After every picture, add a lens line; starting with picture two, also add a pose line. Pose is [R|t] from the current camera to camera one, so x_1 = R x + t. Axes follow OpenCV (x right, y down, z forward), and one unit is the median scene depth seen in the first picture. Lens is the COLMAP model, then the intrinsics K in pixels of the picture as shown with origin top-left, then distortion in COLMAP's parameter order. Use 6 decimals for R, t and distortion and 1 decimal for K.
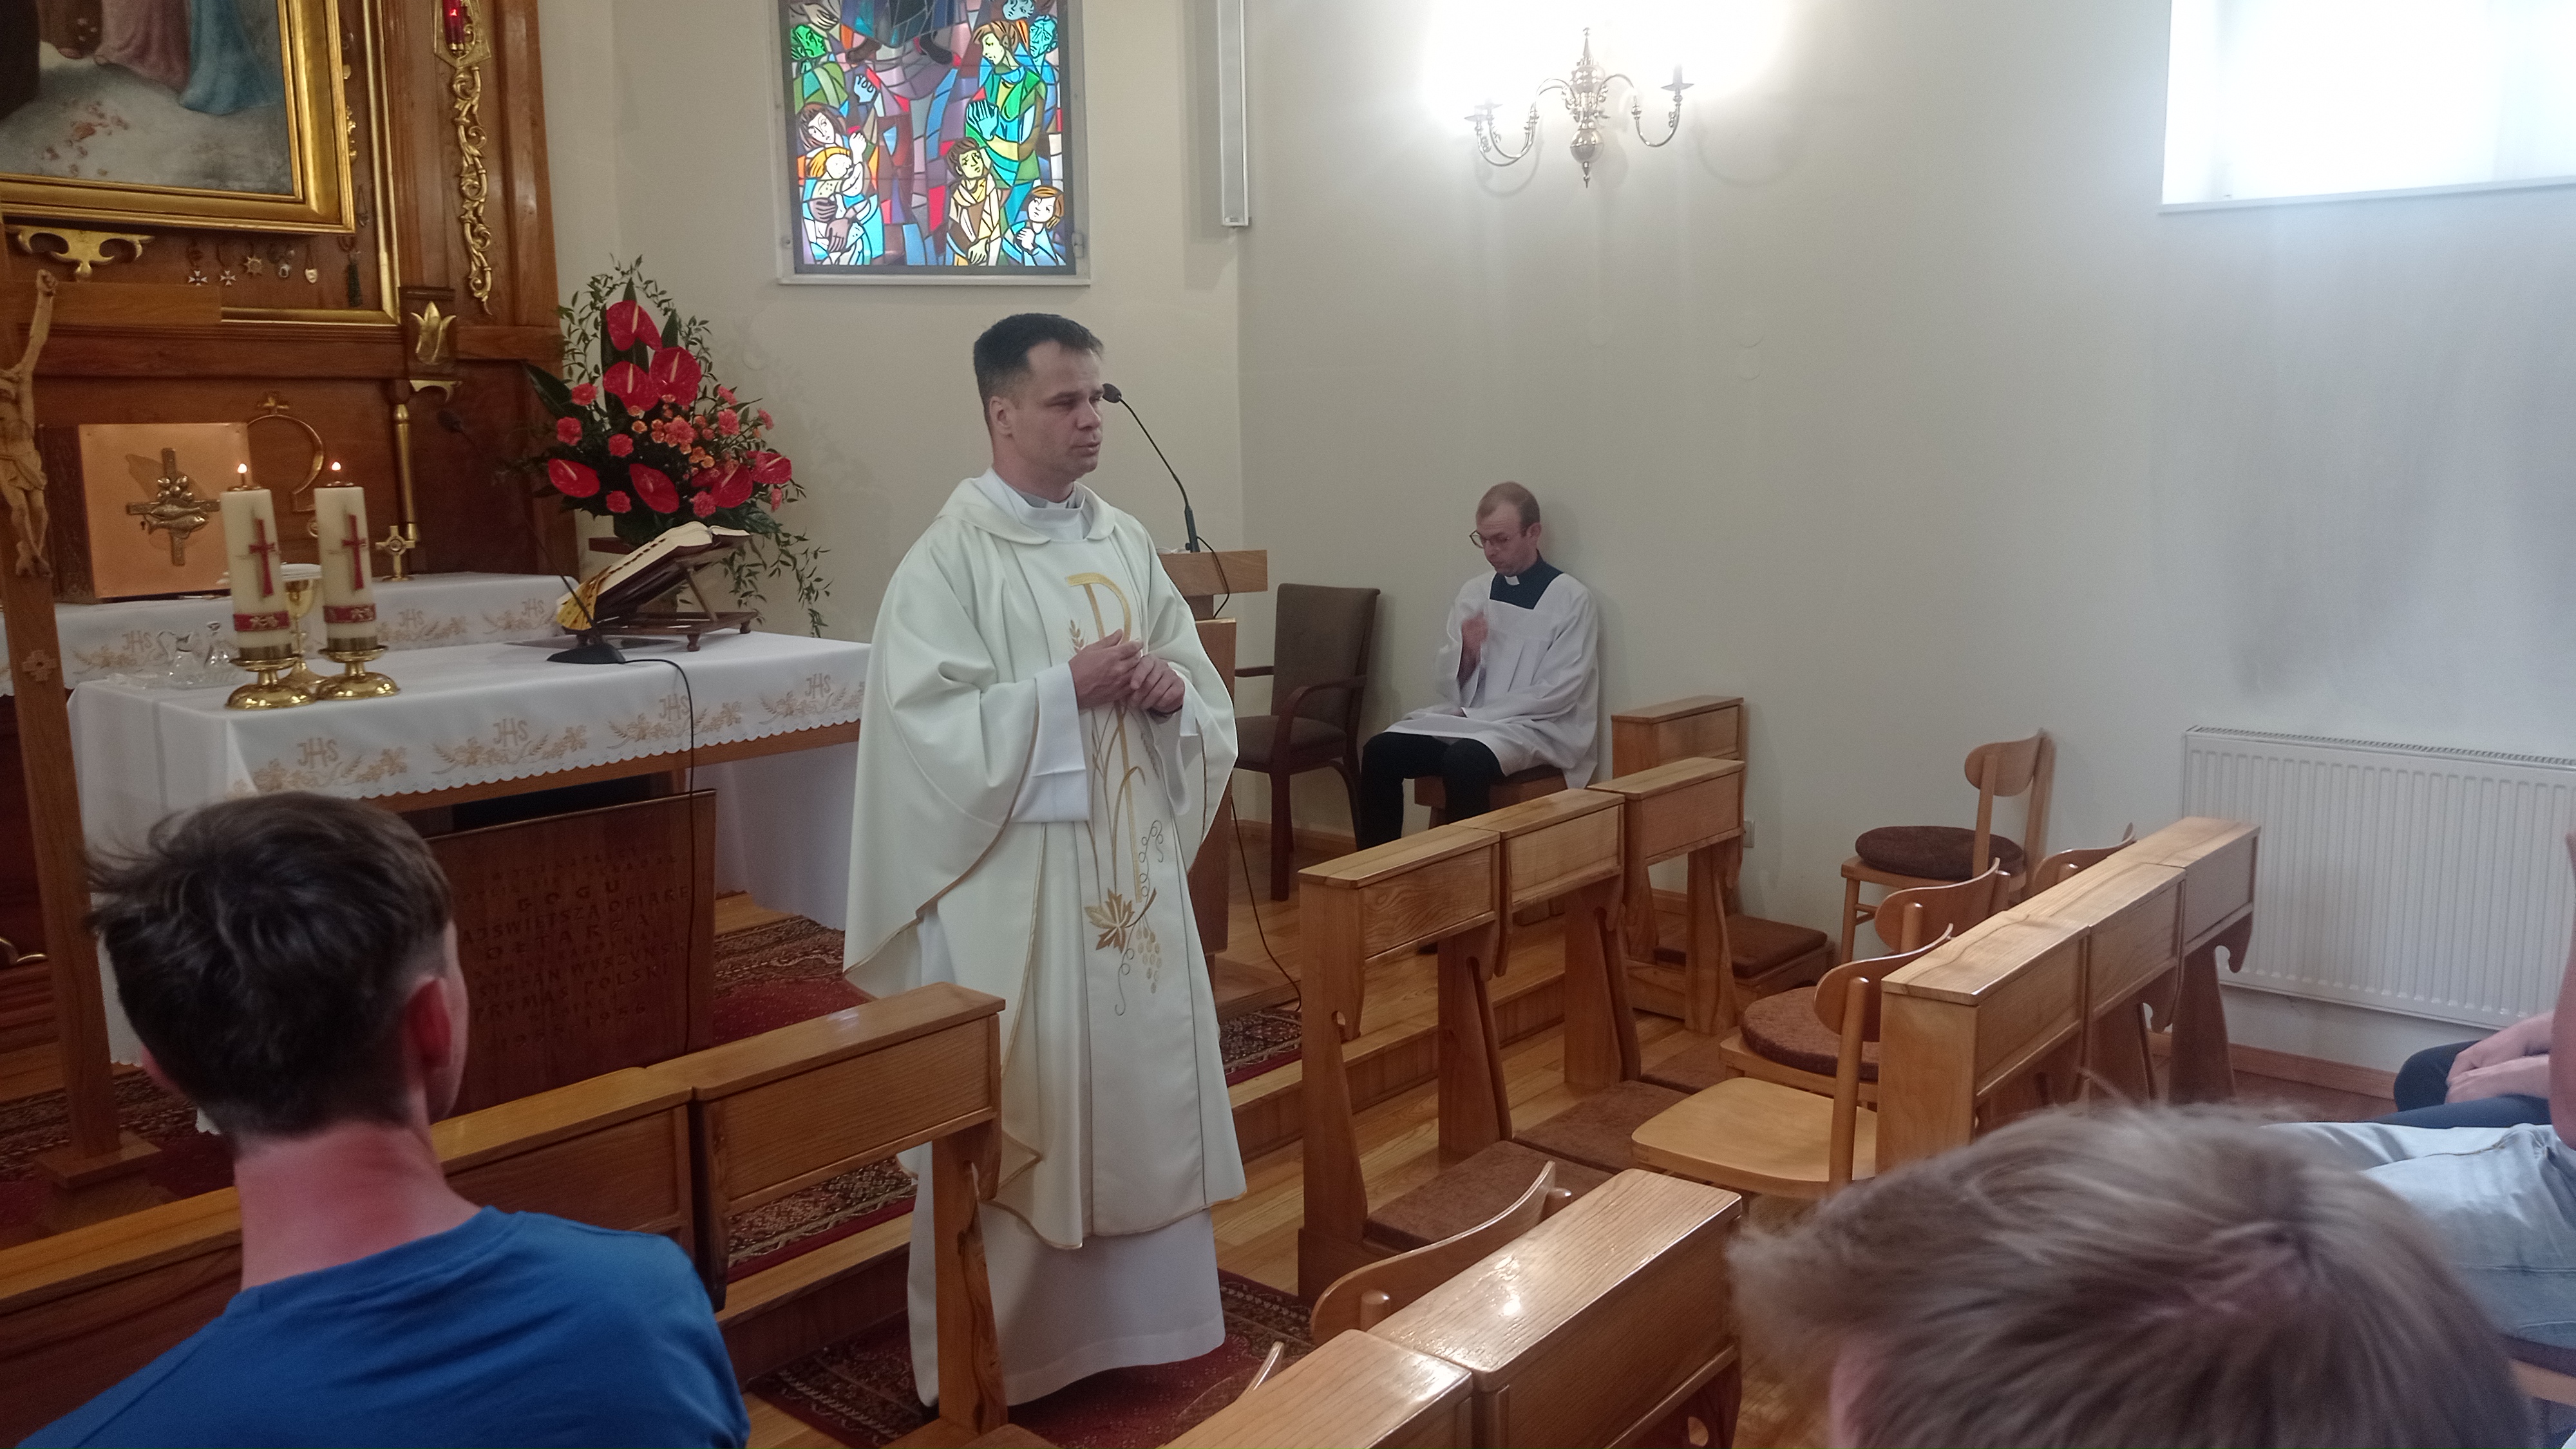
lens RADIAL K [[1902.2, 0, 1288.0], [0, 1902.2, 724.5], [0, 0, 1]] dist [0.032021, -0.052500]
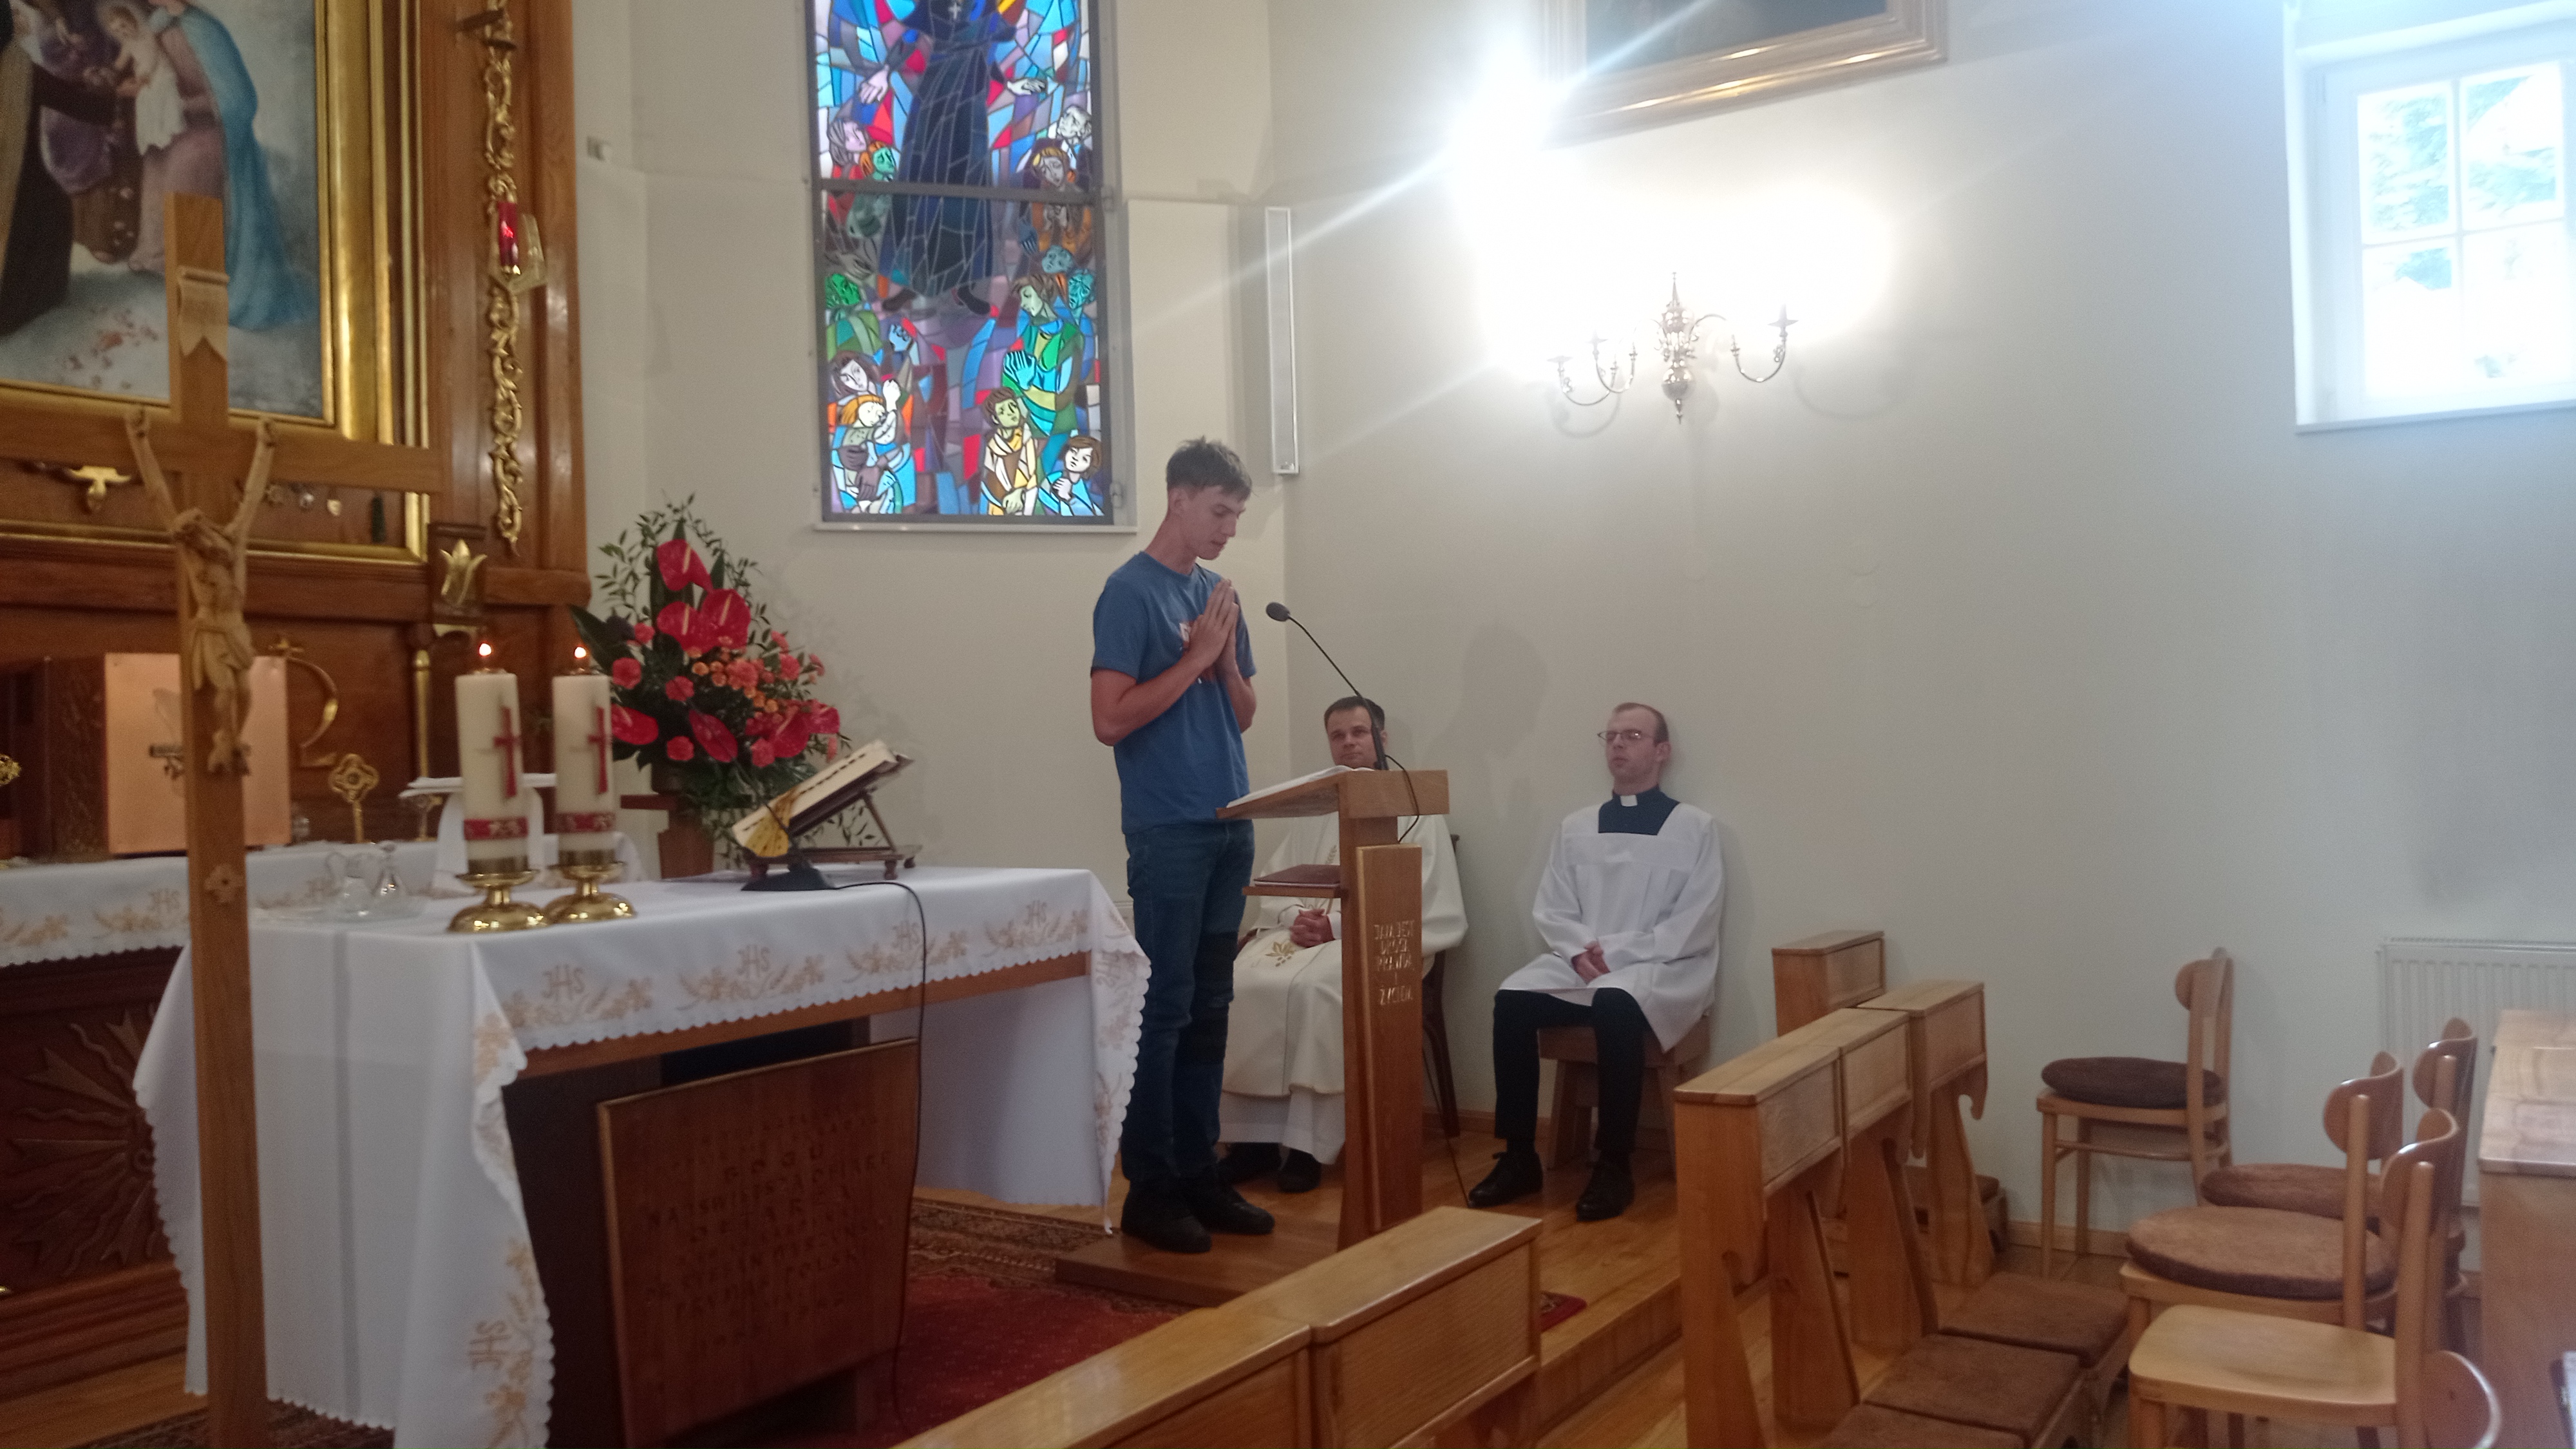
lens RADIAL K [[1882.5, 0, 1288.0], [0, 1882.5, 724.5], [0, 0, 1]] dist [0.033528, -0.070087]
pose [[0.990598, -0.014902, 0.135992, -0.177698], [0.037509, 0.985543, -0.165224, 0.030180], [-0.131563, 0.168771, 0.976835, 0.077889]]
